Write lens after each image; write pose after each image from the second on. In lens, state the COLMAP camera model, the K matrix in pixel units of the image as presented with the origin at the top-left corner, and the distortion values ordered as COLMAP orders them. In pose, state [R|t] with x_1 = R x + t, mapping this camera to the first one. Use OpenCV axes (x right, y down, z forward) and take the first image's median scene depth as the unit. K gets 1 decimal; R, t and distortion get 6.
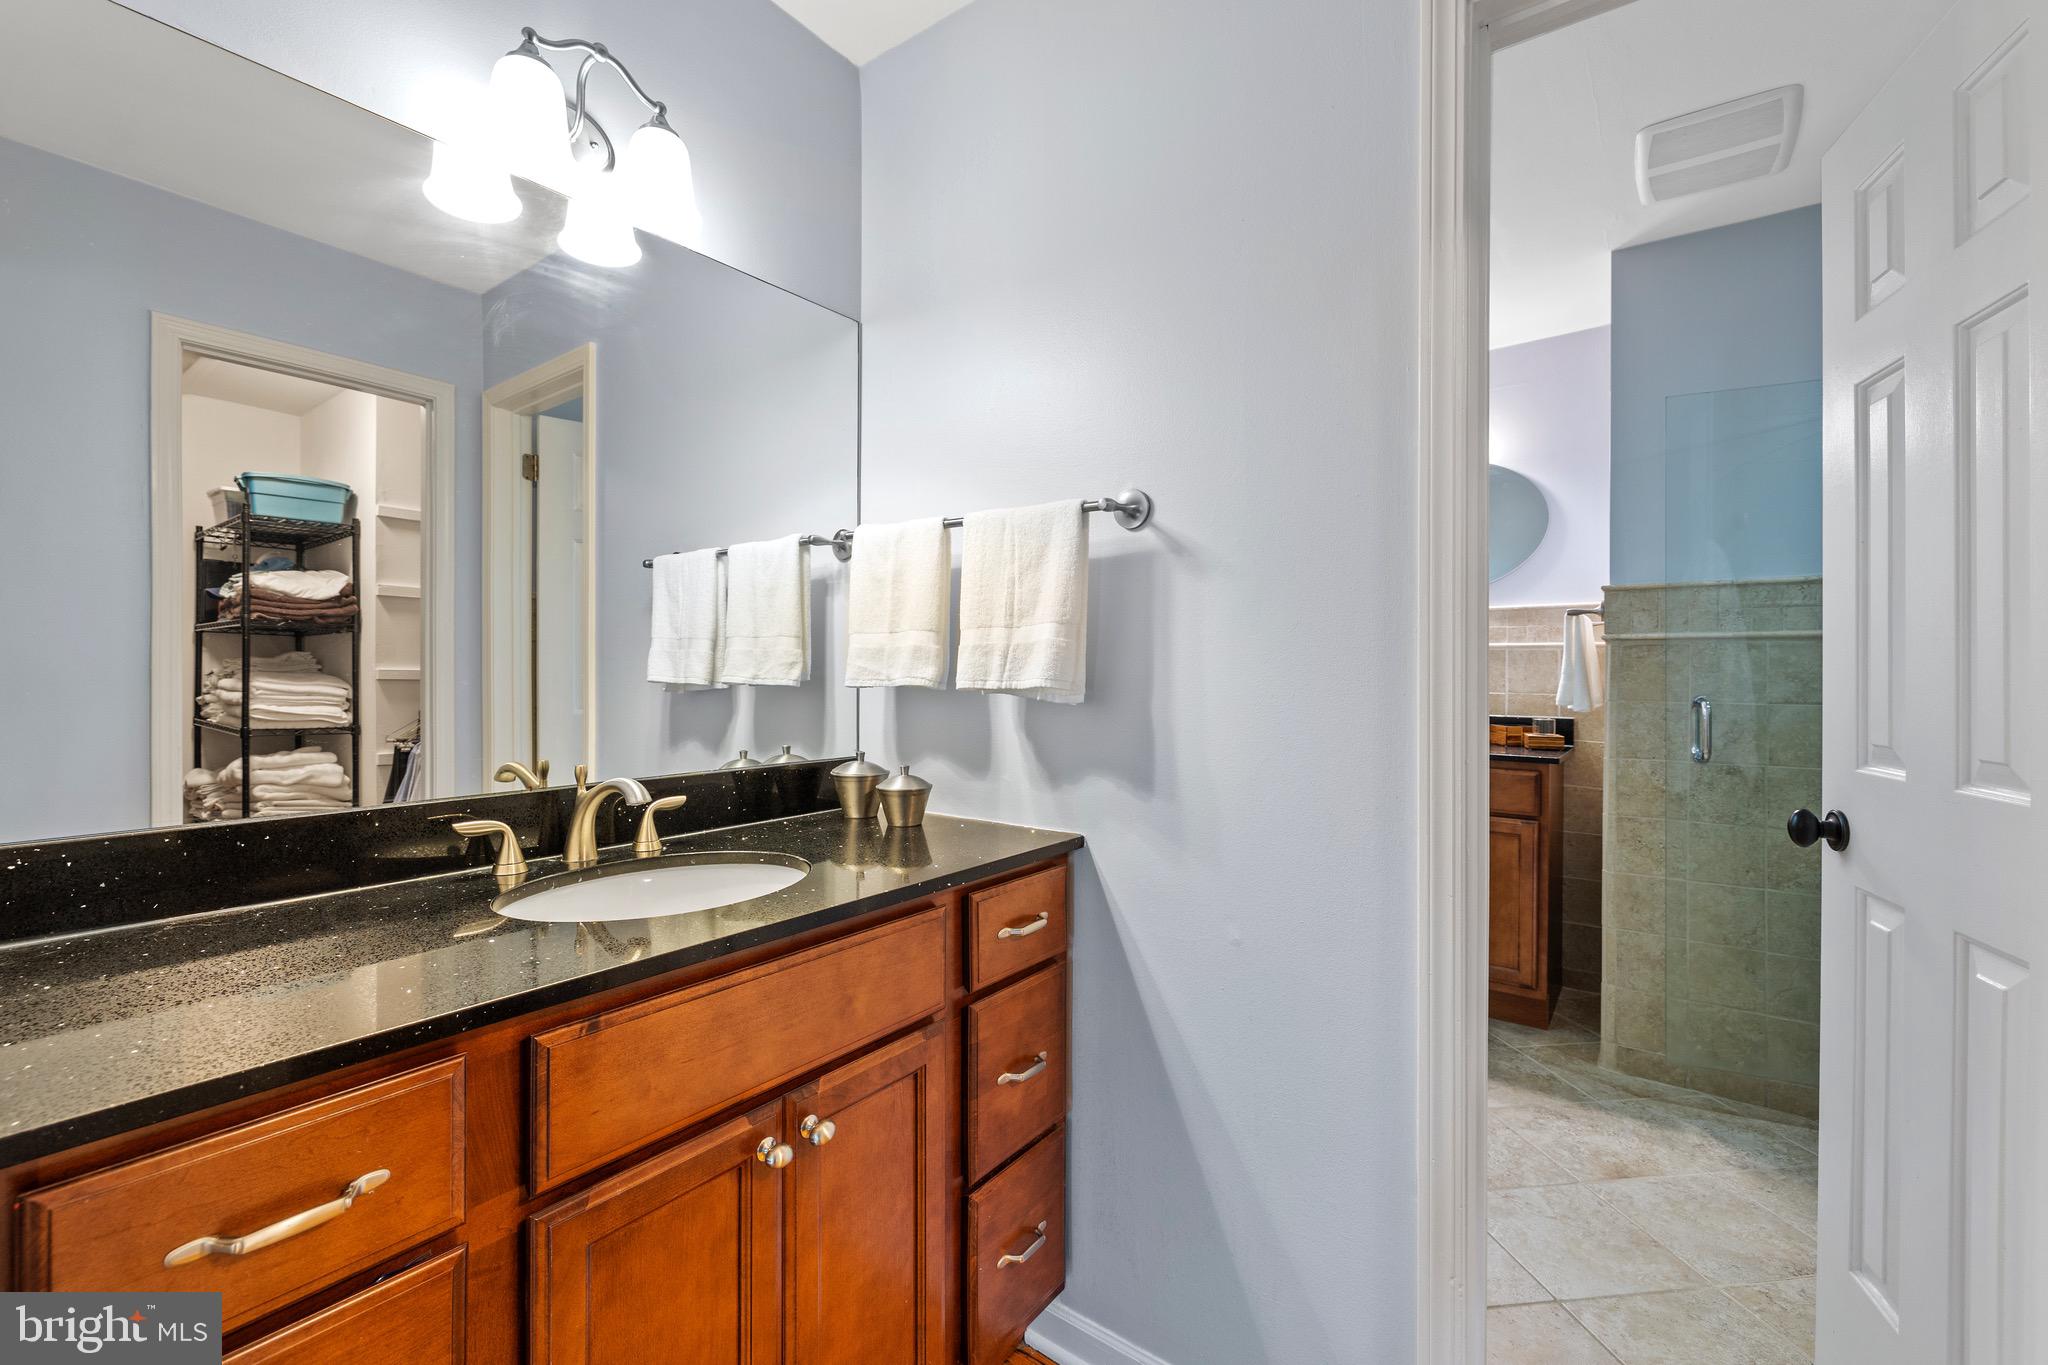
lens RADIAL K [[876.8, 0, 1027.6], [0, 876.8, 674.3], [0, 0, 1]] dist [-0.001563, -0.000977]
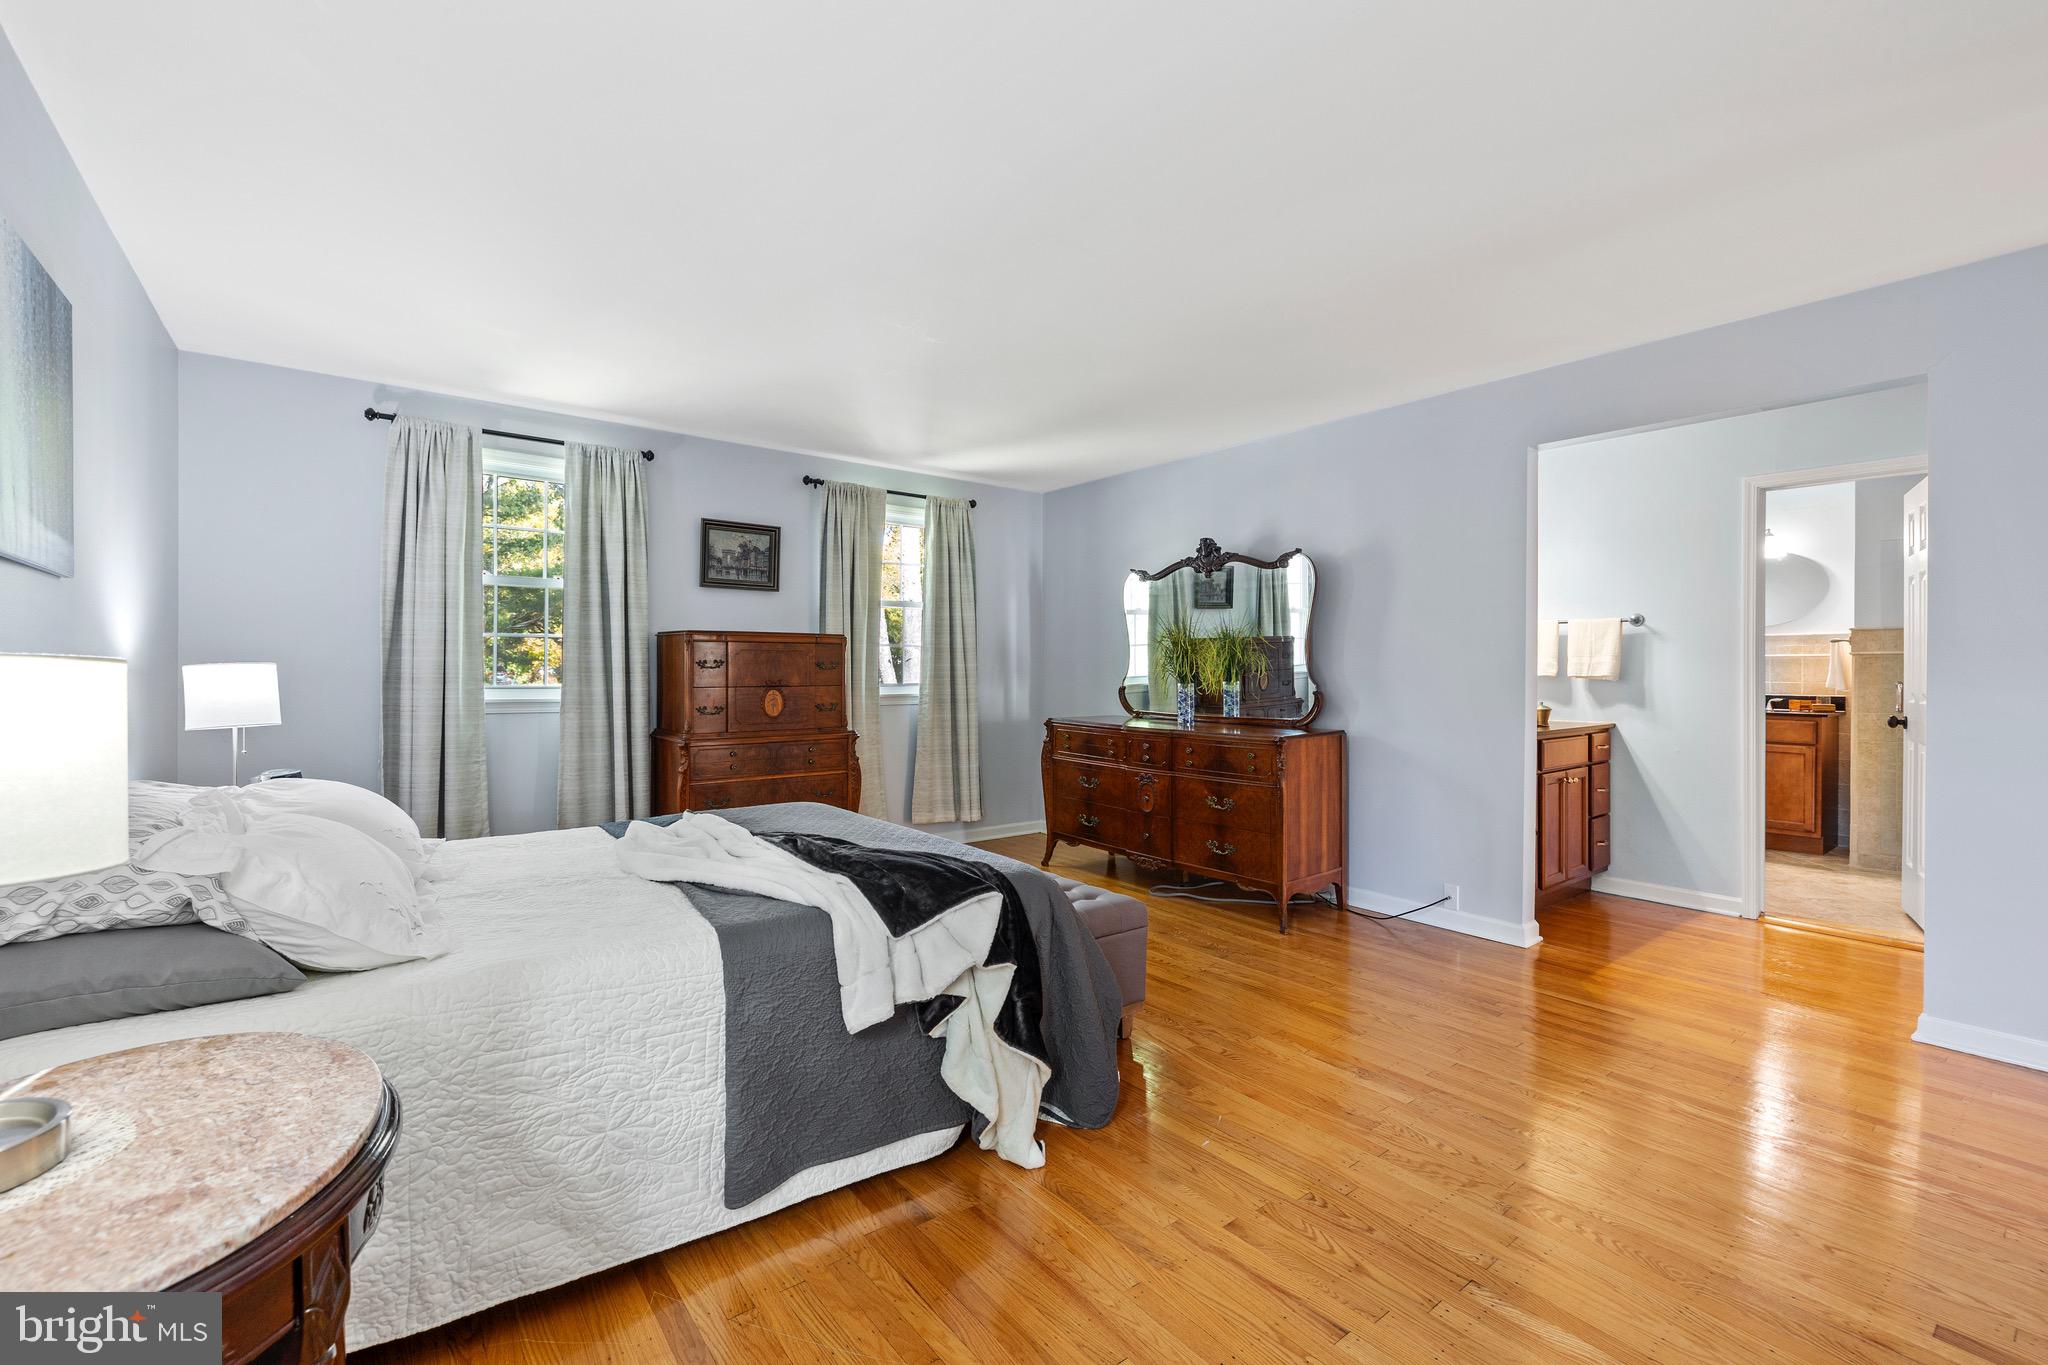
lens RADIAL K [[876.8, 0, 1022.1], [0, 876.8, 673.6], [0, 0, 1]] dist [-0.001563, -0.000977]
pose [[0.963133, -0.002366, -0.269015, -1.055860], [0.001604, 0.999994, -0.003052, 0.013513], [0.269021, 0.002508, 0.963131, -2.404556]]
